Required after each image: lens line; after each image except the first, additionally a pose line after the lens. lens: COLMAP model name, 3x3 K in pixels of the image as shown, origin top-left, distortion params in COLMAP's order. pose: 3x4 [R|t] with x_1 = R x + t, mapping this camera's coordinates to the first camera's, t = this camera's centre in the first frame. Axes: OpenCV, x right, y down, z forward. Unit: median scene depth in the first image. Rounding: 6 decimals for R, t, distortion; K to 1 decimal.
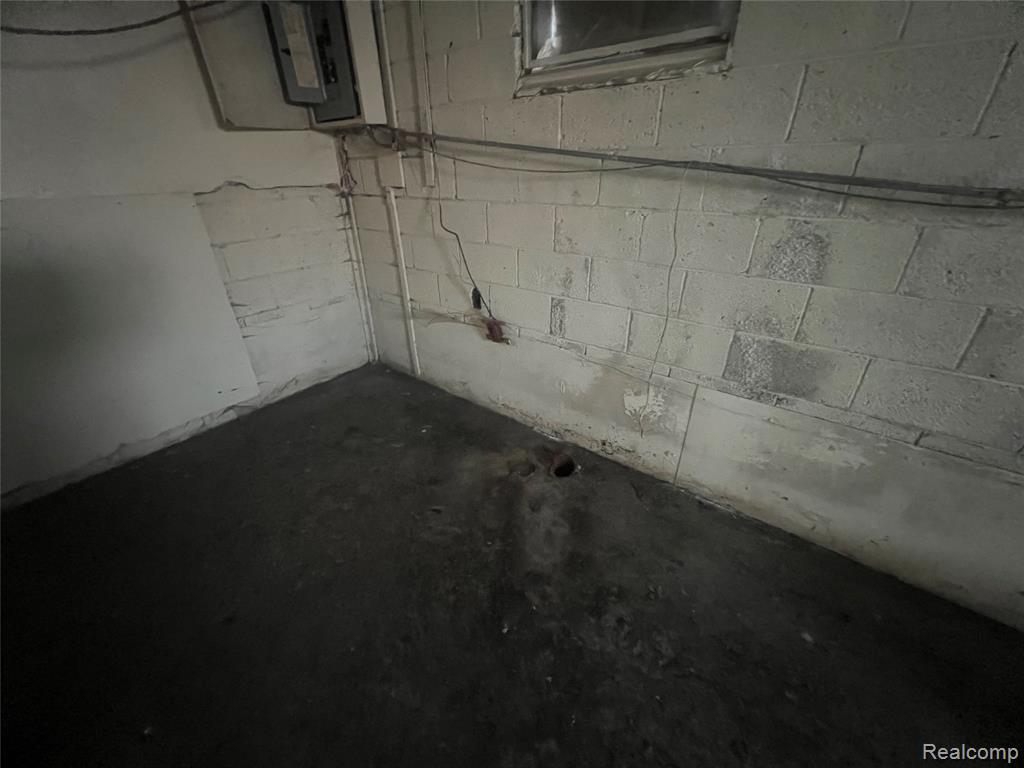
lens RADIAL K [[410.5, 0, 507.3], [0, 410.5, 381.7], [0, 0, 1]] dist [-0.000929, 0.000895]
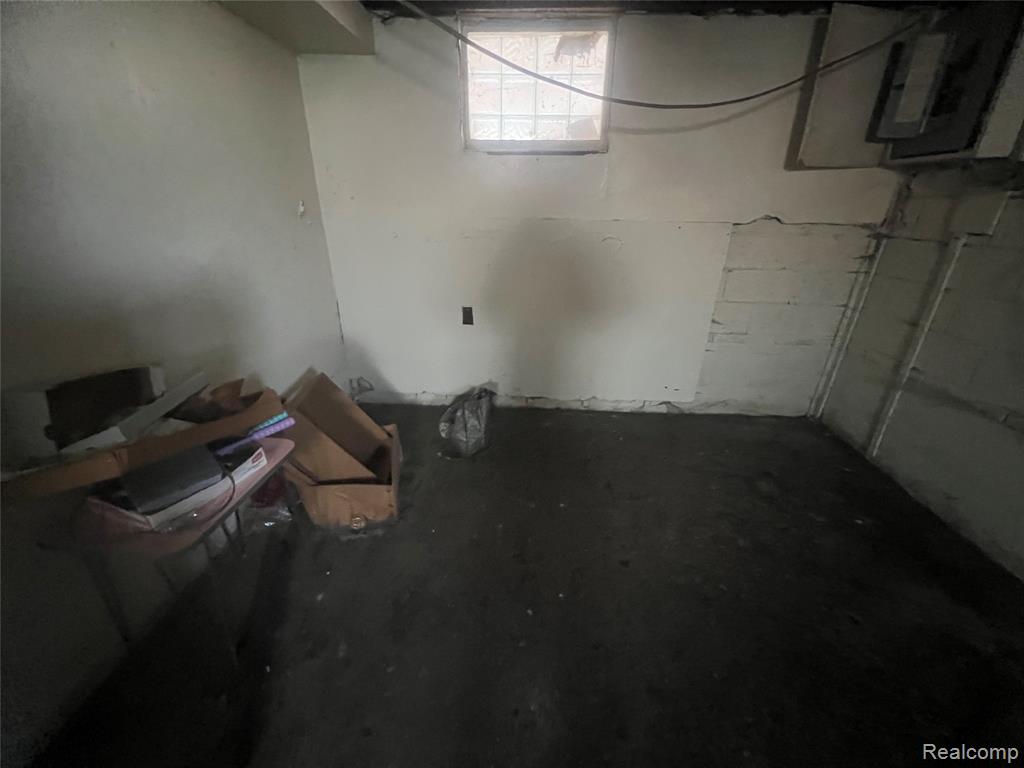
lens RADIAL K [[410.5, 0, 512.3], [0, 410.5, 382.3], [0, 0, 1]] dist [-0.000929, 0.000895]
pose [[0.579536, 0.354323, -0.733889, -0.109463], [-0.403156, 0.907273, 0.119670, 0.053300], [0.708240, 0.226519, 0.668645, -0.100401]]
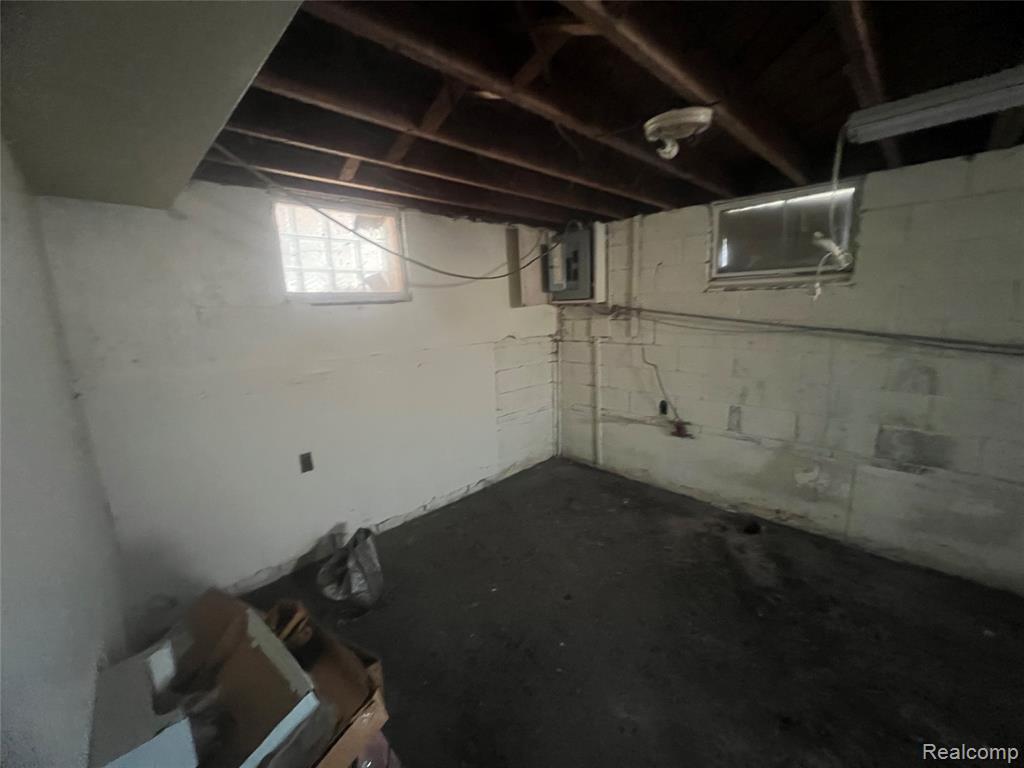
lens RADIAL K [[410.5, 0, 507.4], [0, 410.5, 382.0], [0, 0, 1]] dist [-0.000929, 0.000895]
pose [[0.992365, 0.006874, -0.123147, -0.460212], [-0.042871, 0.955413, -0.292144, 0.165632], [0.115648, 0.295193, 0.948413, -0.485066]]
